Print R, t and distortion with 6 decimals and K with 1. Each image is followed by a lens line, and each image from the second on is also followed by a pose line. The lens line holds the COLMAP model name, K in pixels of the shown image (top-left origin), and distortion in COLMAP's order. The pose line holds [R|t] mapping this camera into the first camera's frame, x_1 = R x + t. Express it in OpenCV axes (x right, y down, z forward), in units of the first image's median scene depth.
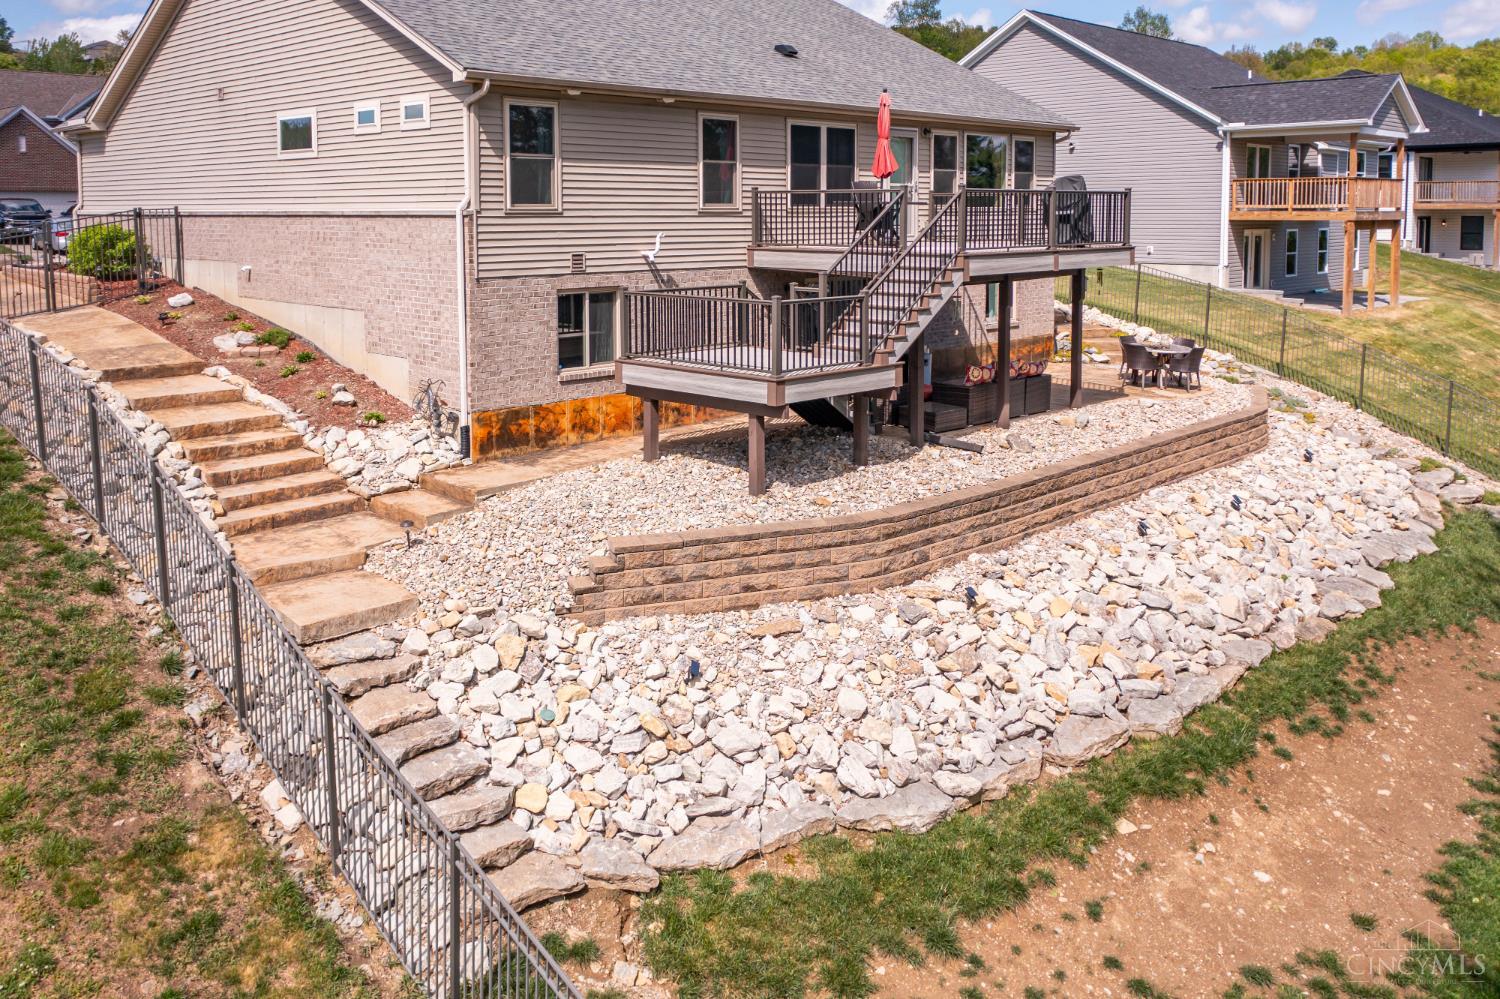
lens RADIAL K [[1258.3, 0, 754.8], [0, 1258.3, 313.0], [0, 0, 1]] dist [0.000846, 0.005415]
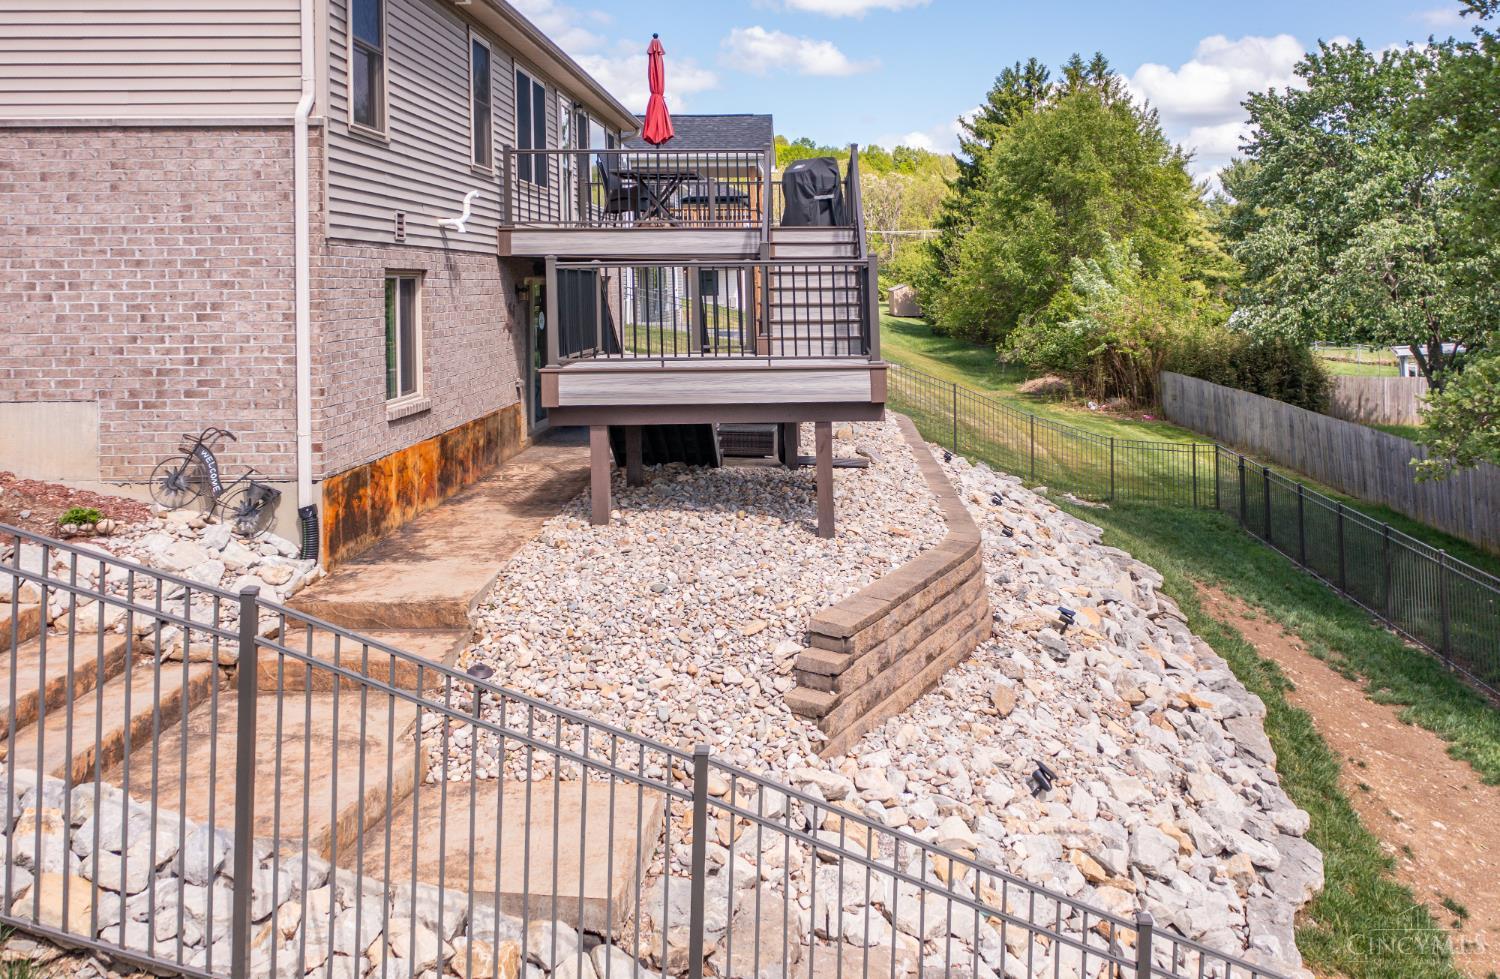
lens RADIAL K [[1301.1, 0, 842.9], [0, 1301.1, 227.7], [0, 0, 1]] dist [0.009240, 0.001098]
pose [[0.701774, 0.018679, 0.712155, -0.542548], [0.077273, 0.991762, -0.102160, 0.052171], [-0.708196, 0.126724, 0.694550, 0.485873]]
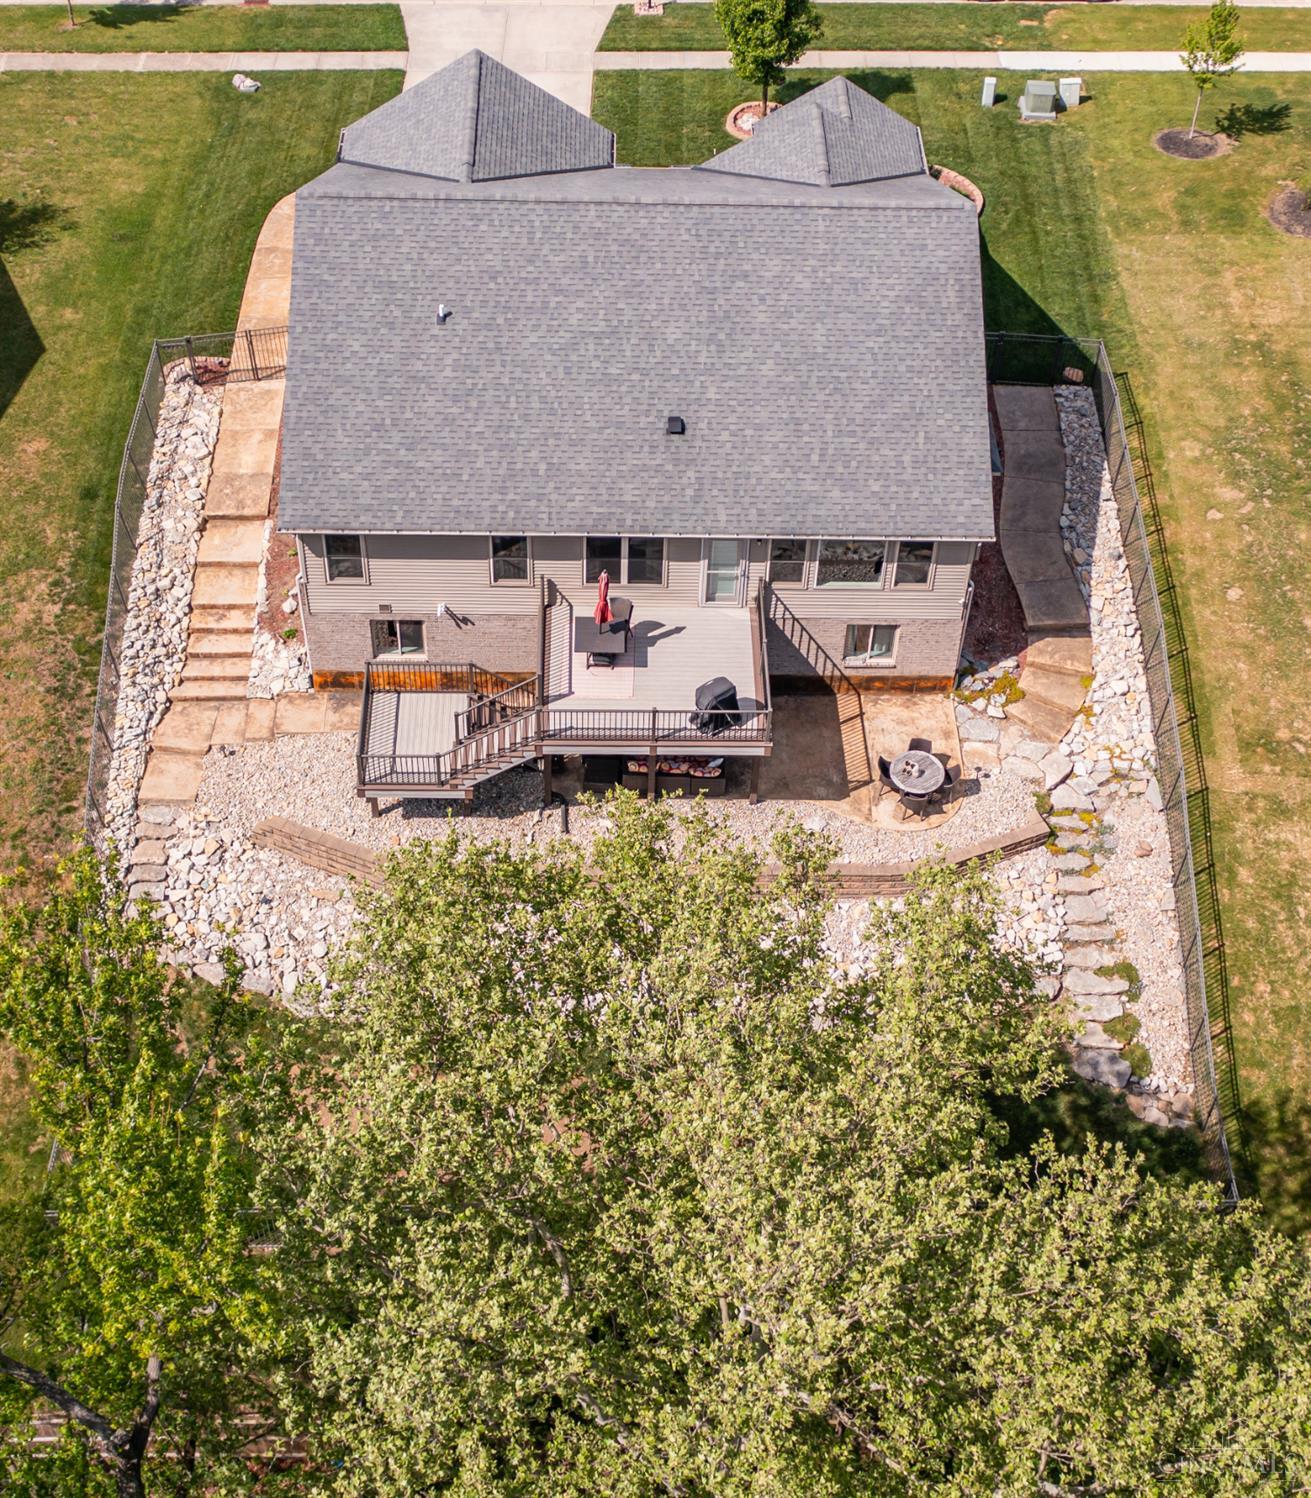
lens RADIAL K [[2109.0, 0, 653.3], [0, 2109.0, 834.5], [0, 0, 1]] dist [-0.005378, 0.036800]
pose [[0.705643, 0.544174, -0.453810, 1.732762], [-0.082136, 0.698963, 0.710426, -2.091476], [0.703791, -0.464033, 0.537914, -0.359146]]
